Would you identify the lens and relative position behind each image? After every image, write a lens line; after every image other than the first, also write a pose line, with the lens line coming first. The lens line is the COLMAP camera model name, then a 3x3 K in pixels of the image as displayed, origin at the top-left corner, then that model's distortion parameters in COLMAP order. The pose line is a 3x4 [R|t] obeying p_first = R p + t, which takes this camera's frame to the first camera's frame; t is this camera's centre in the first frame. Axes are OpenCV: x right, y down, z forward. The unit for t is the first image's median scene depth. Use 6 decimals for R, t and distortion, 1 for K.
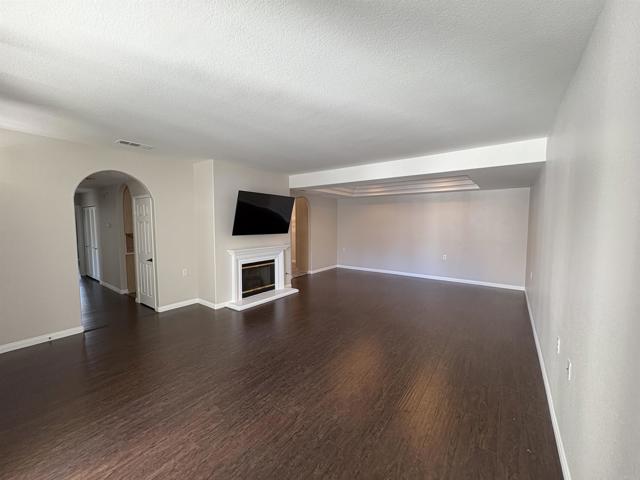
lens RADIAL K [[254.5, 0, 320.0], [0, 254.5, 240.0], [0, 0, 1]] dist [0.001244, 0.000116]
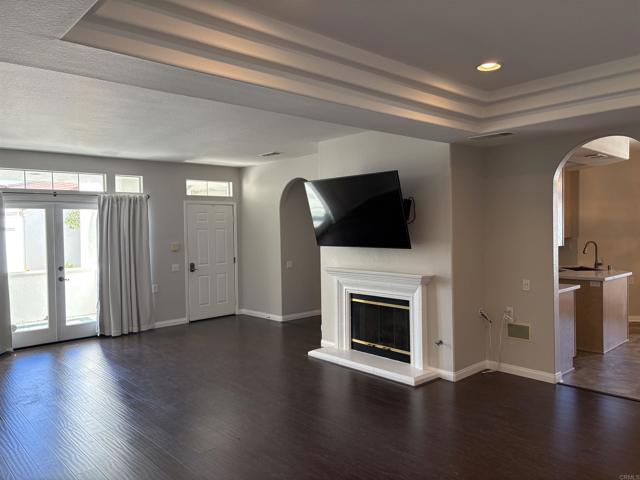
lens RADIAL K [[481.0, 0, 320.0], [0, 481.0, 240.0], [0, 0, 1]] dist [0.001264, 0.000521]
pose [[-0.201555, 0.027360, -0.979095, 0.745365], [-0.049414, 0.998053, 0.038062, -0.065313], [0.978230, 0.056053, -0.199811, 1.015116]]
